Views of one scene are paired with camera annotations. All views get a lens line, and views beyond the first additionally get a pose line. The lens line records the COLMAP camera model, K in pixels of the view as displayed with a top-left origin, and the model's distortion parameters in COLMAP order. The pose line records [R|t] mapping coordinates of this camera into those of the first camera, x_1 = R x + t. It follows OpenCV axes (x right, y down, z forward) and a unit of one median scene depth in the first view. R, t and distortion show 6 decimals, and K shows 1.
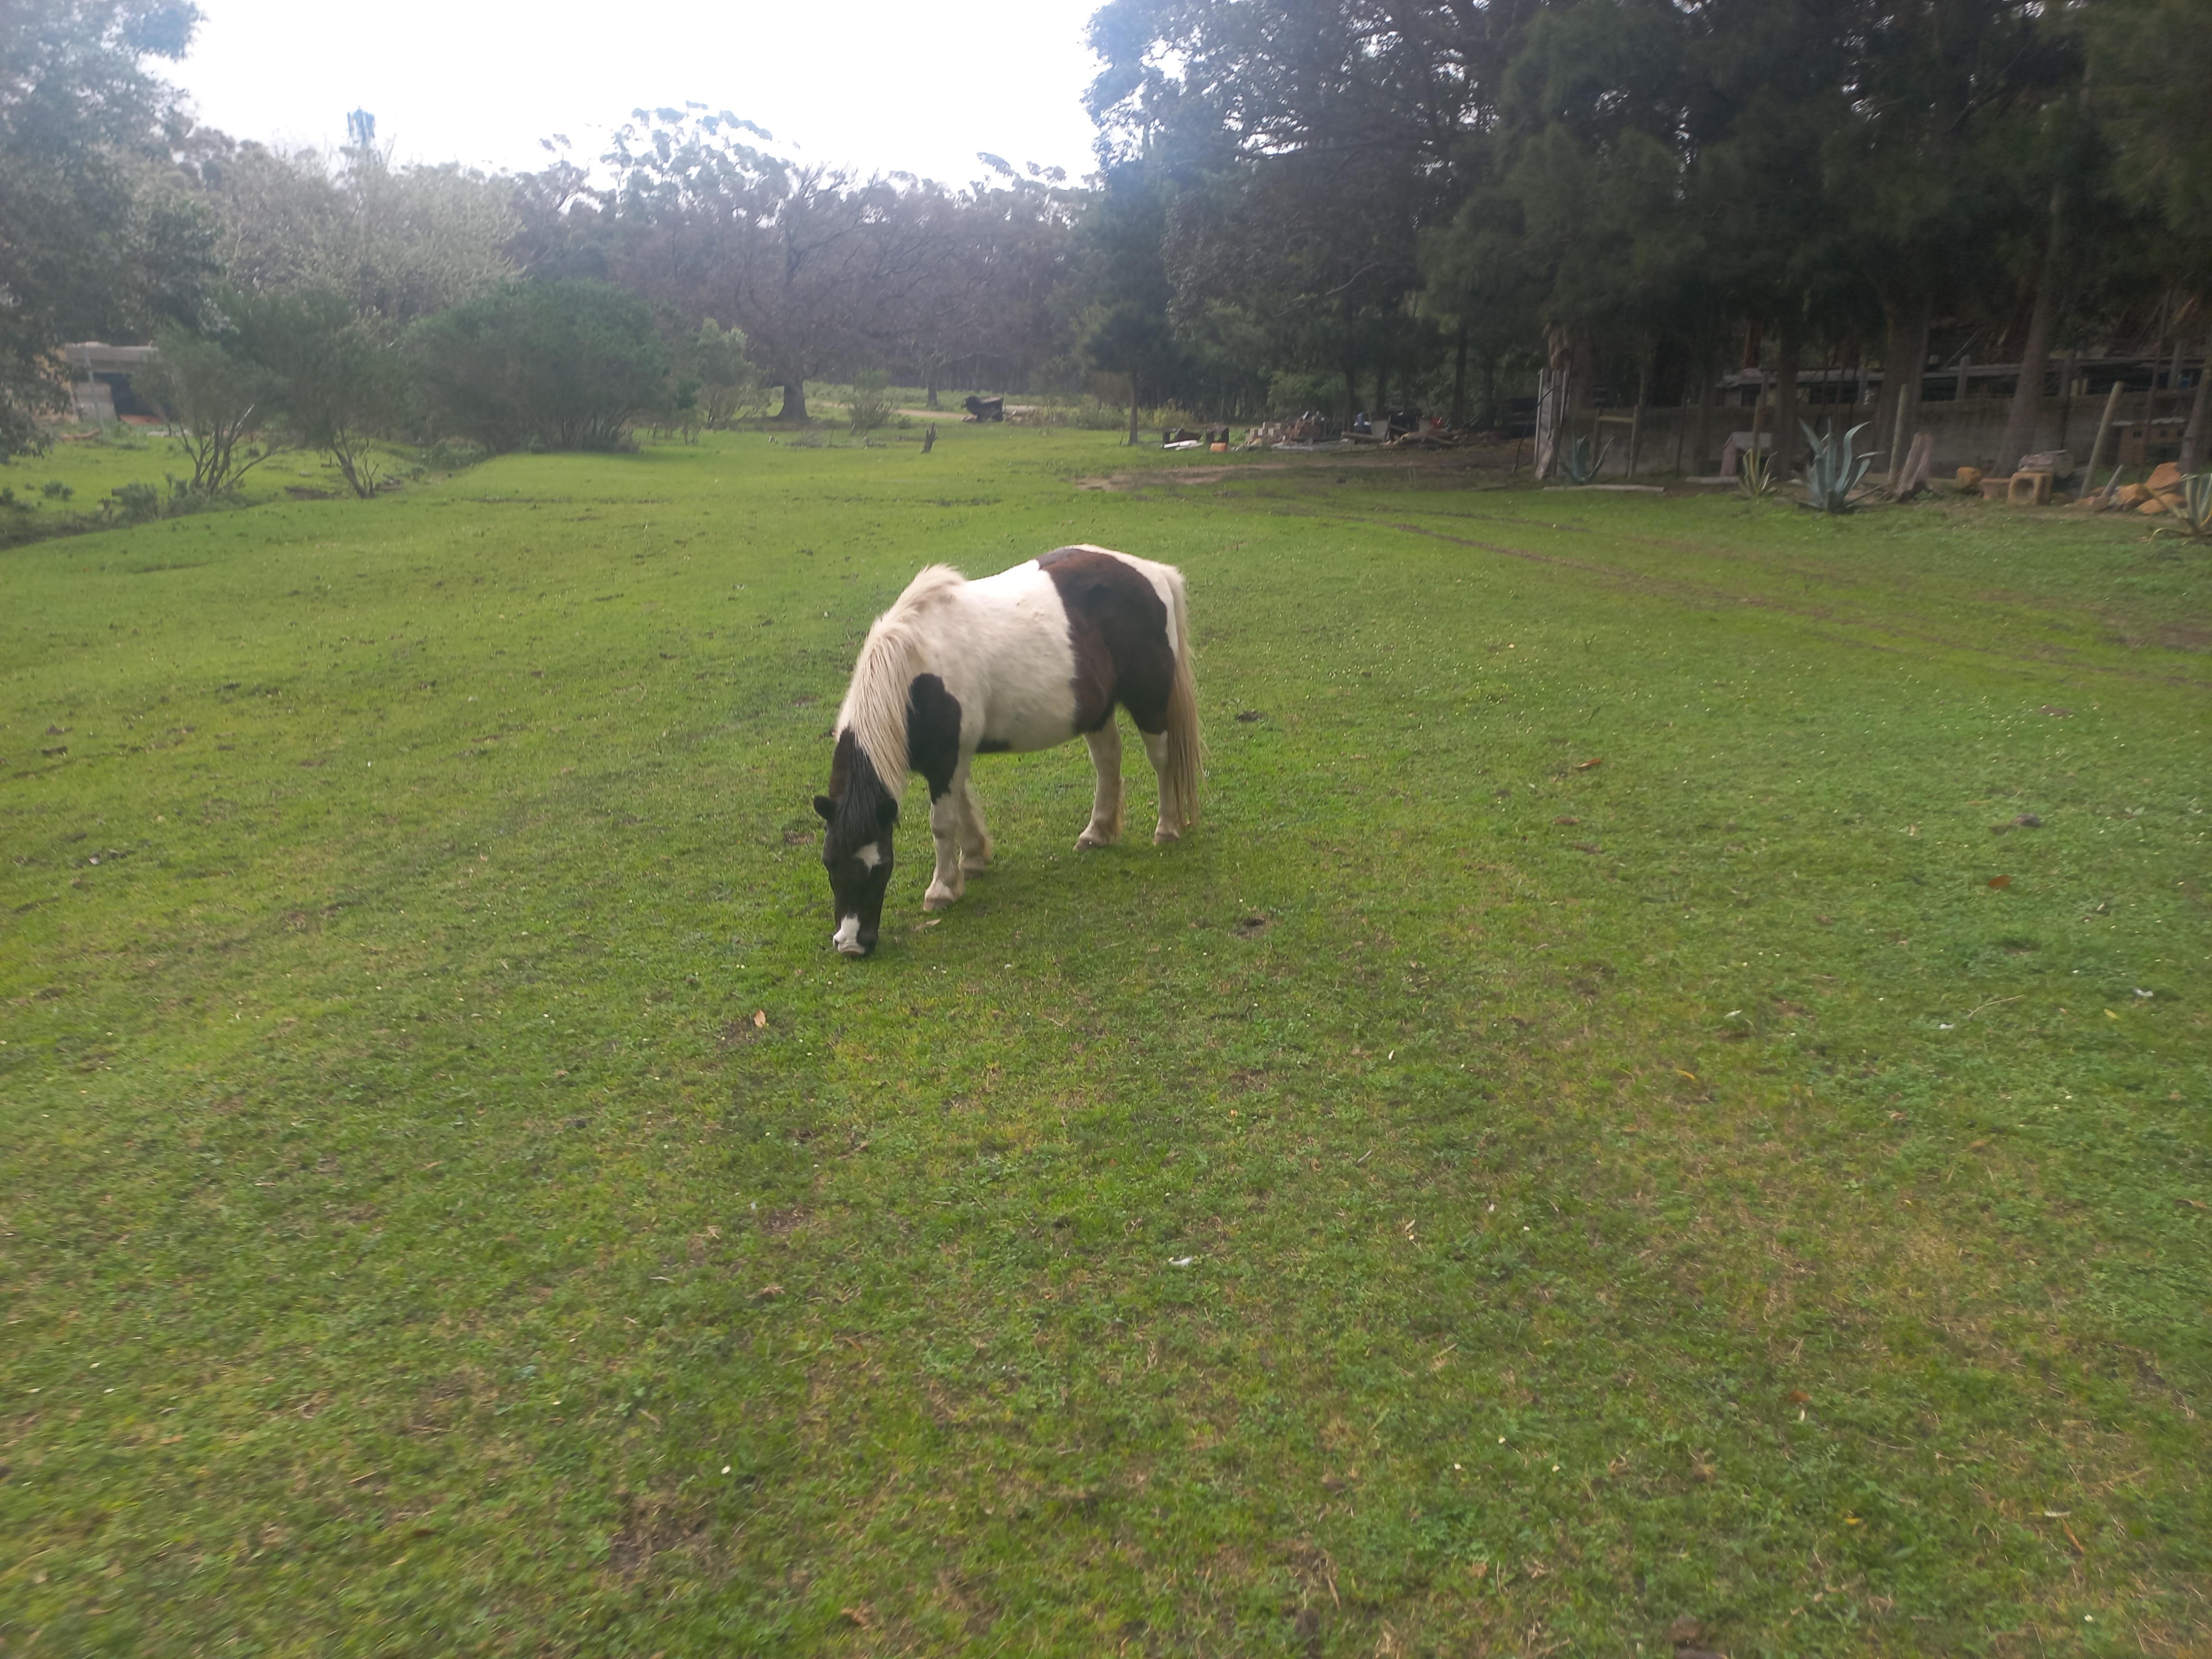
lens RADIAL K [[1606.0, 0, 1106.0], [0, 1606.0, 829.5], [0, 0, 1]] dist [0.007700, 0.035569]
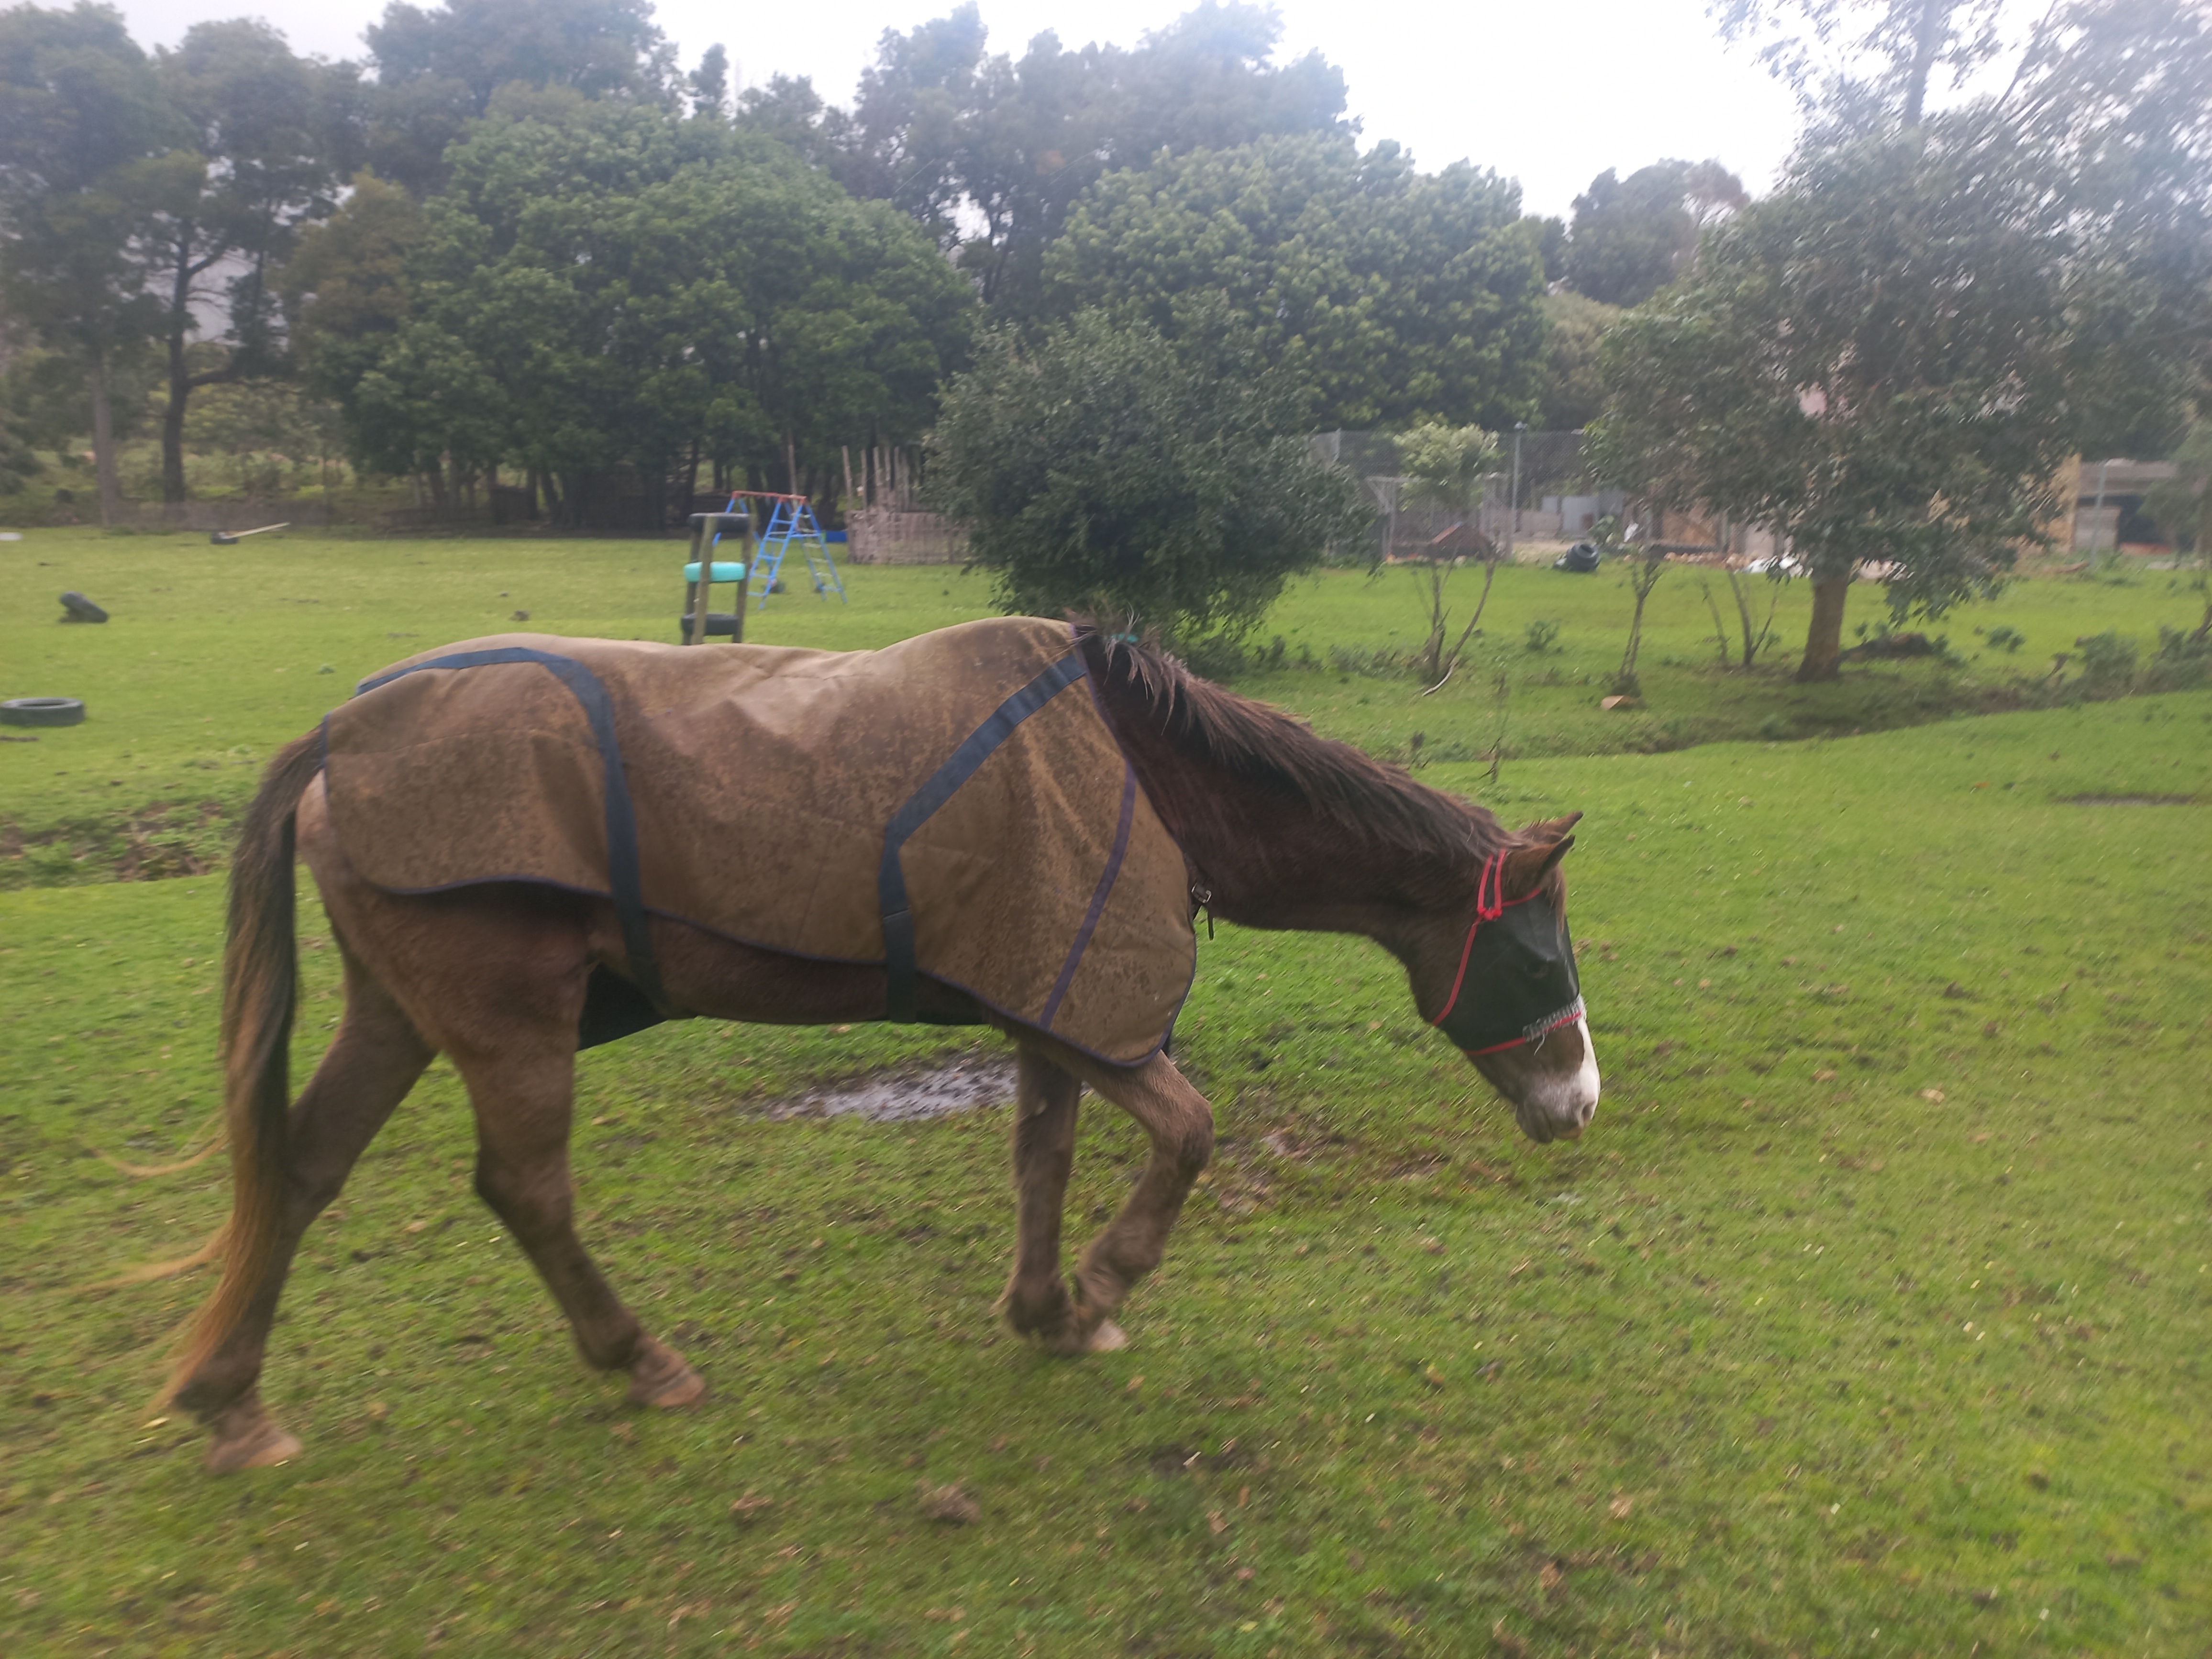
lens RADIAL K [[1618.7, 0, 1113.0], [0, 1618.7, 857.2], [0, 0, 1]] dist [0.071974, -0.064194]
pose [[0.476118, 0.167331, -0.863315, -0.171043], [-0.223700, 0.972480, 0.065120, -0.068632], [0.850453, 0.162119, 0.500447, 0.288914]]
